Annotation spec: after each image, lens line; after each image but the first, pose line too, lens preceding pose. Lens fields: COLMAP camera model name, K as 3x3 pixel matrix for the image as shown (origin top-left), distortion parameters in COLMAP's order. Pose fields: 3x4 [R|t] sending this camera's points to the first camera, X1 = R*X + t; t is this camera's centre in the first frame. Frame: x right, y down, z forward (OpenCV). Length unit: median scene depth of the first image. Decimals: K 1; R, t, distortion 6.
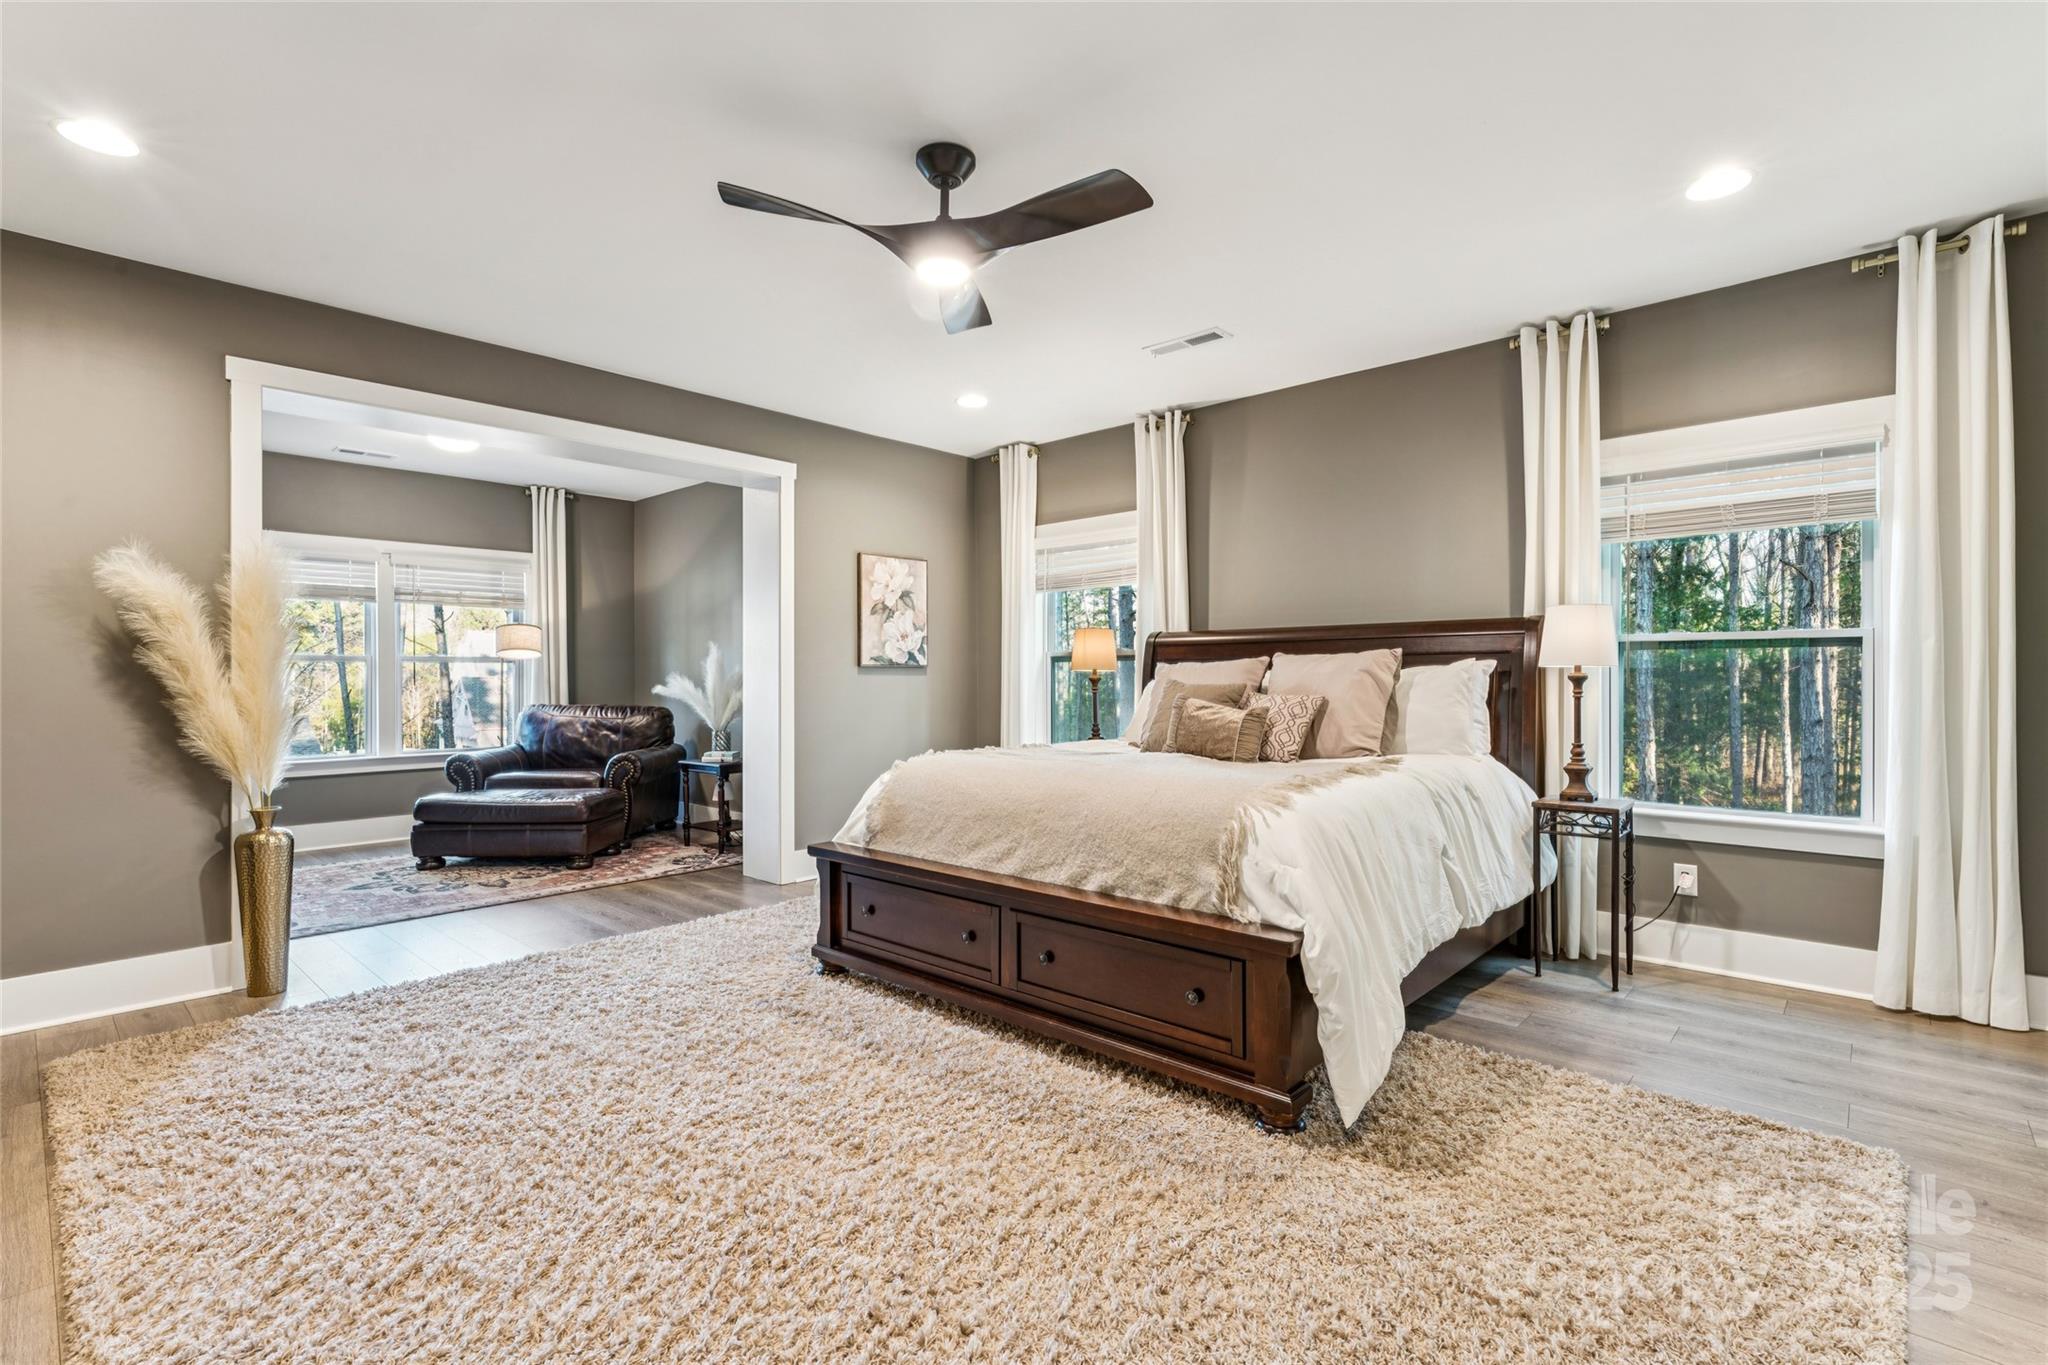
lens RADIAL K [[934.3, 0, 1009.9], [0, 934.3, 677.3], [0, 0, 1]] dist [0.004570, -0.000237]
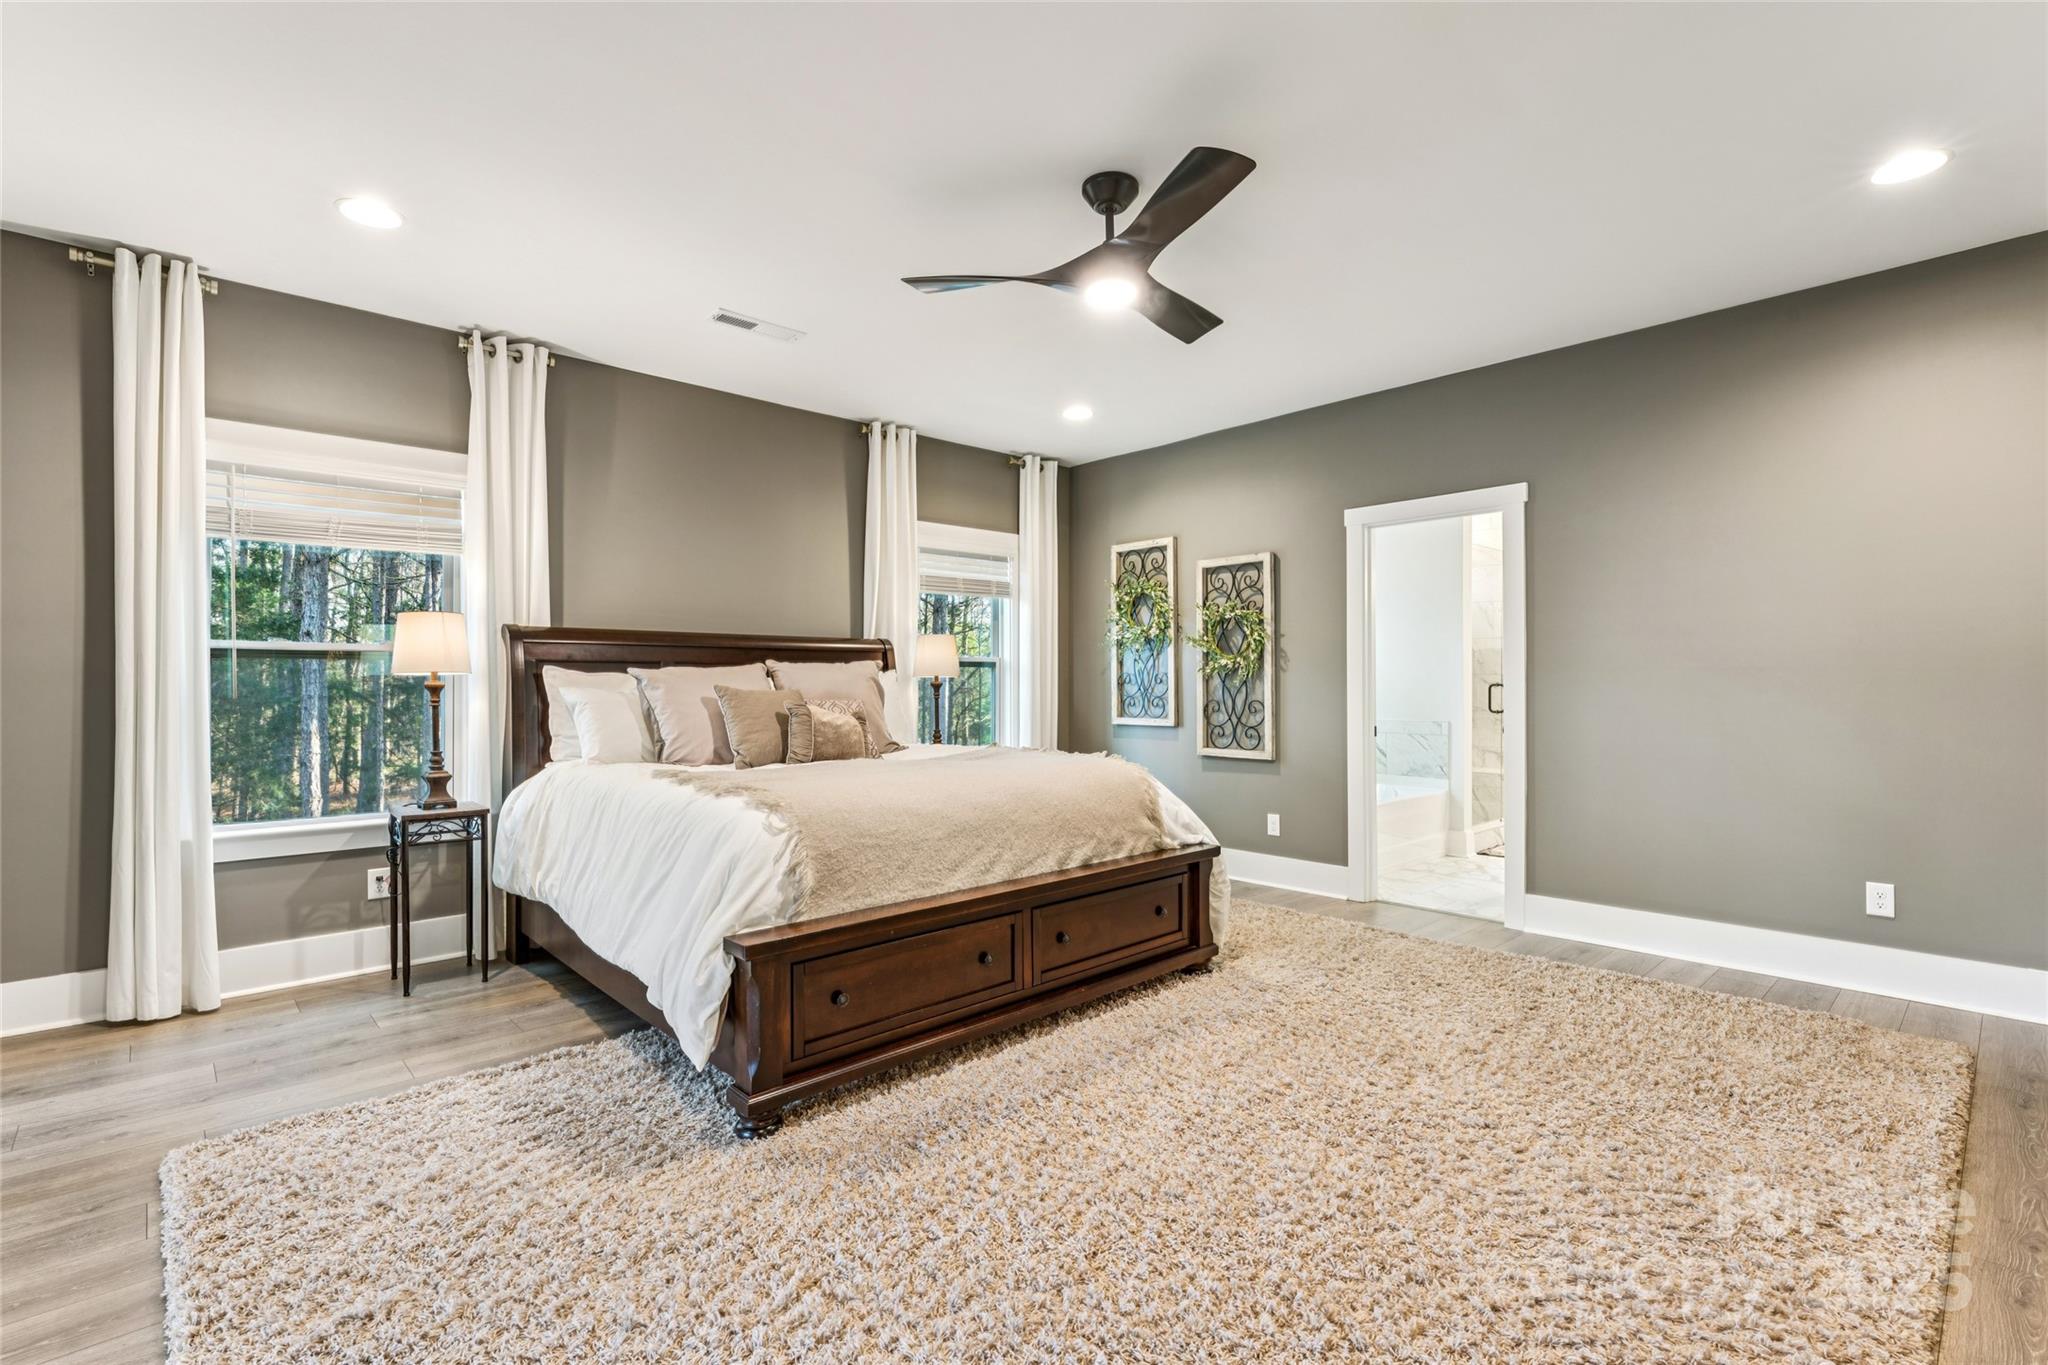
lens RADIAL K [[934.3, 0, 1013.4], [0, 934.3, 683.5], [0, 0, 1]] dist [0.004570, -0.000237]
pose [[0.073992, 0.002052, 0.997257, -0.867062], [0.002589, 0.999994, -0.002250, 0.003758], [-0.997255, 0.002749, 0.073986, 0.803421]]
